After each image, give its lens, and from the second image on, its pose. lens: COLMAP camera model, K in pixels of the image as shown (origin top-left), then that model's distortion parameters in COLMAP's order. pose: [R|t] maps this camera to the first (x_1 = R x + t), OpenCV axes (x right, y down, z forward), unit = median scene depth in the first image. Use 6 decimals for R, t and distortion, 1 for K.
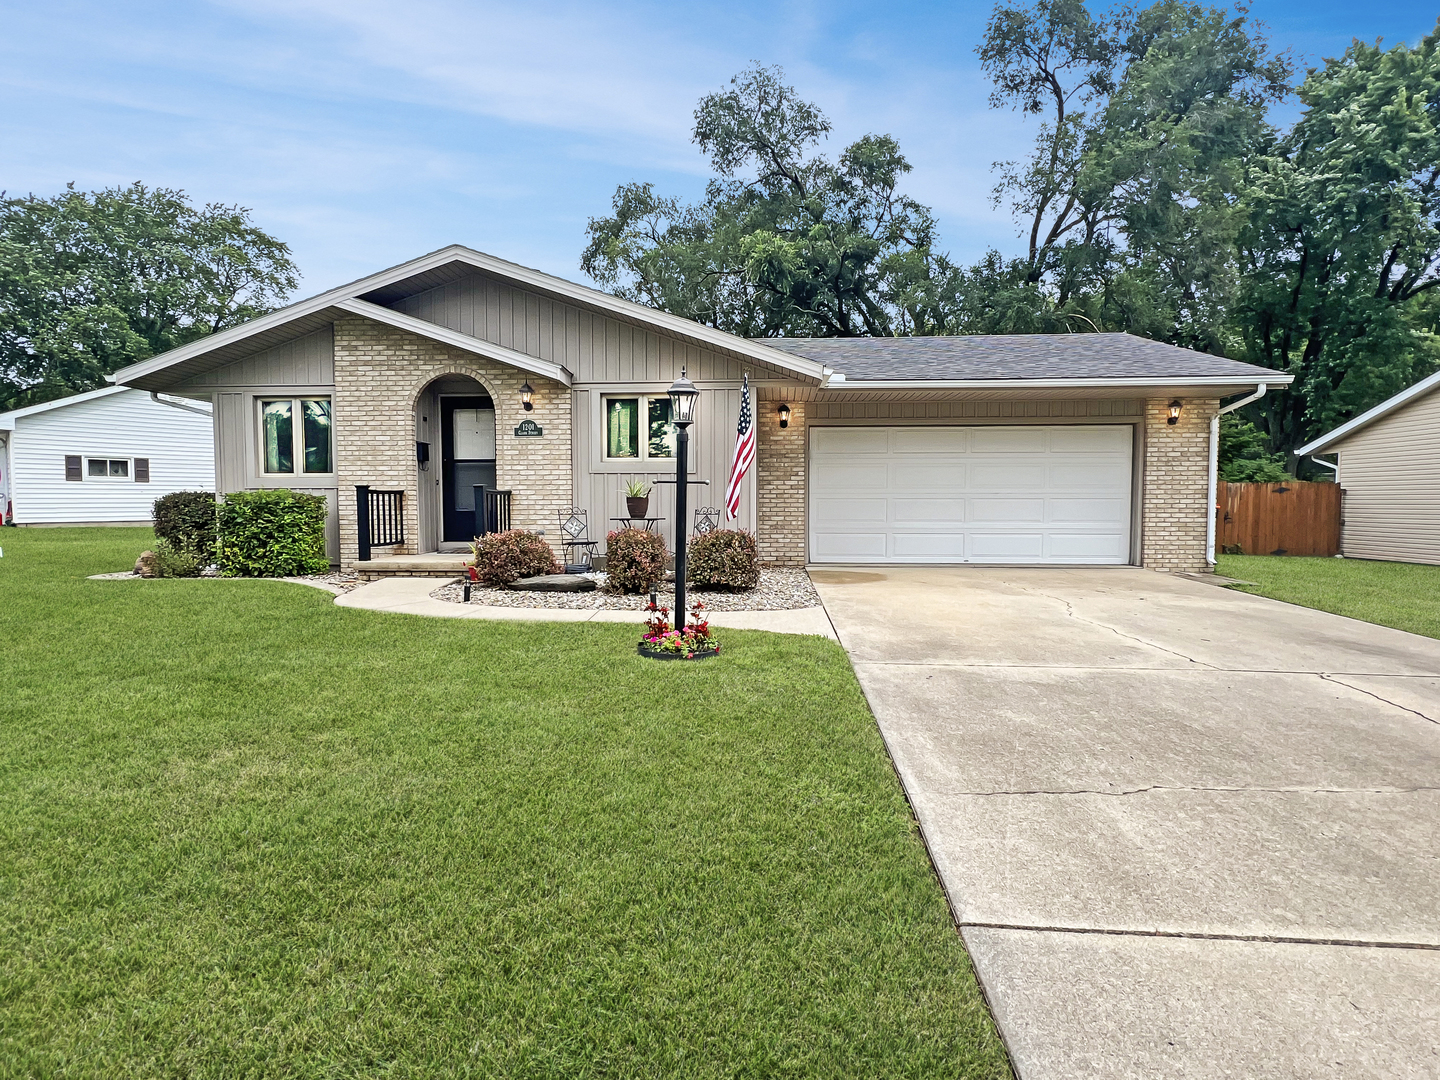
lens RADIAL K [[750.8, 0, 720.0], [0, 750.8, 540.0], [0, 0, 1]] dist [0.000249, -0.000255]
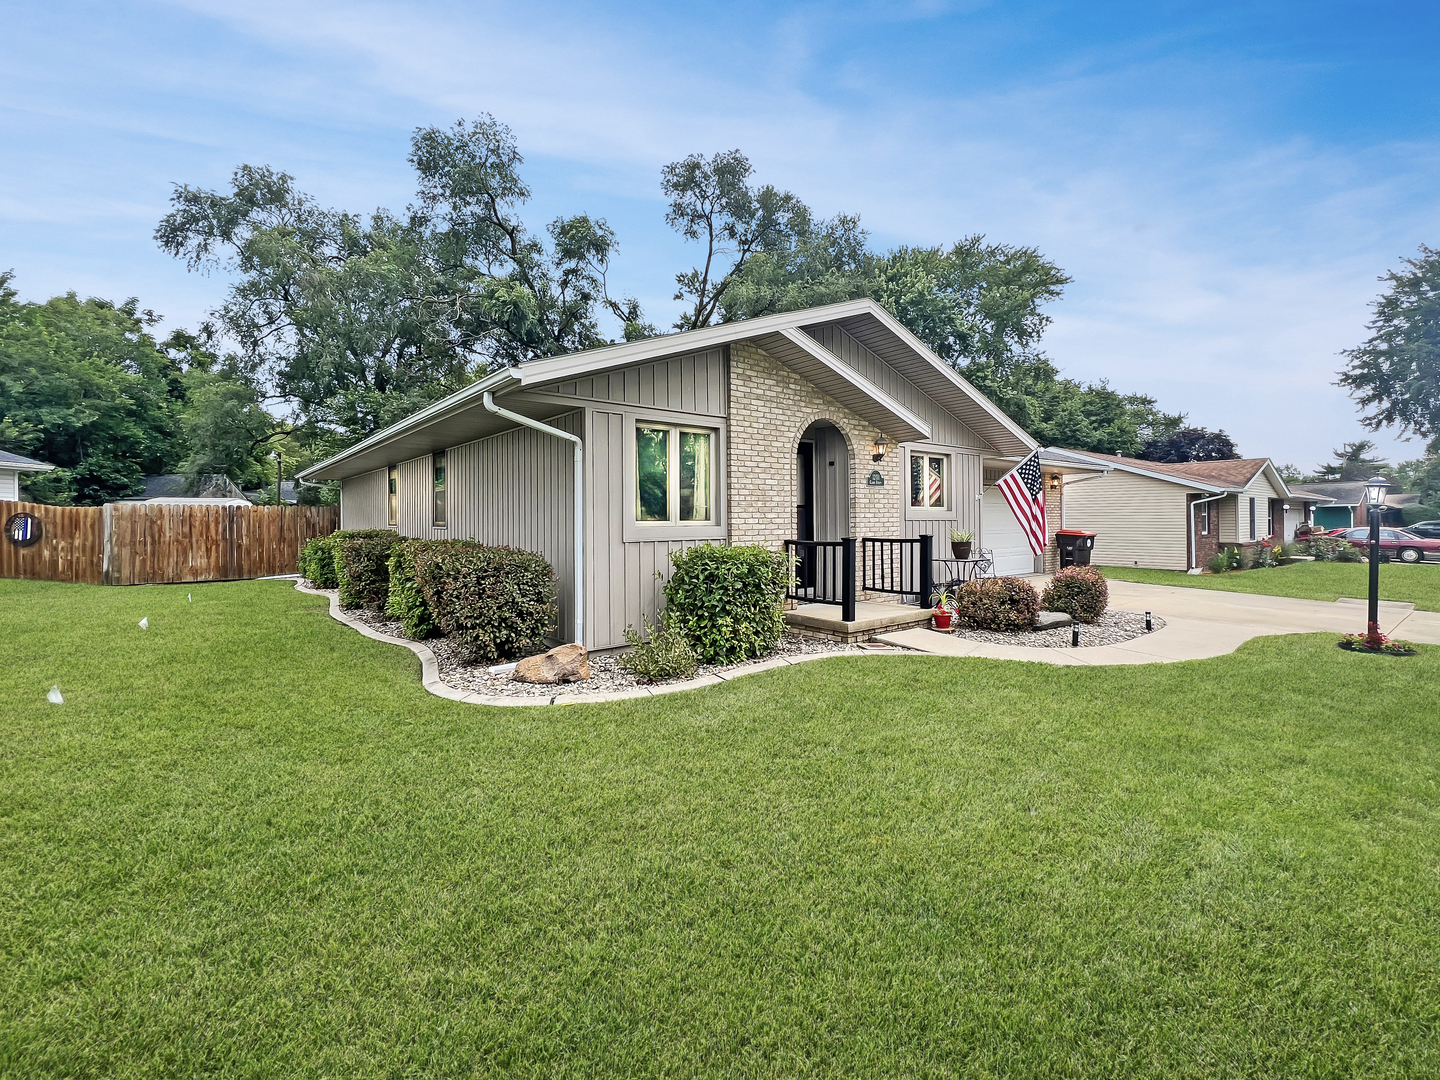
lens RADIAL K [[629.1, 0, 721.5], [0, 629.1, 532.7], [0, 0, 1]] dist [-0.000538, -0.000008]
pose [[0.738730, -0.017636, 0.673771, -1.004361], [0.038409, 0.999135, -0.015959, -0.065673], [-0.672906, 0.037669, 0.738768, 0.486920]]
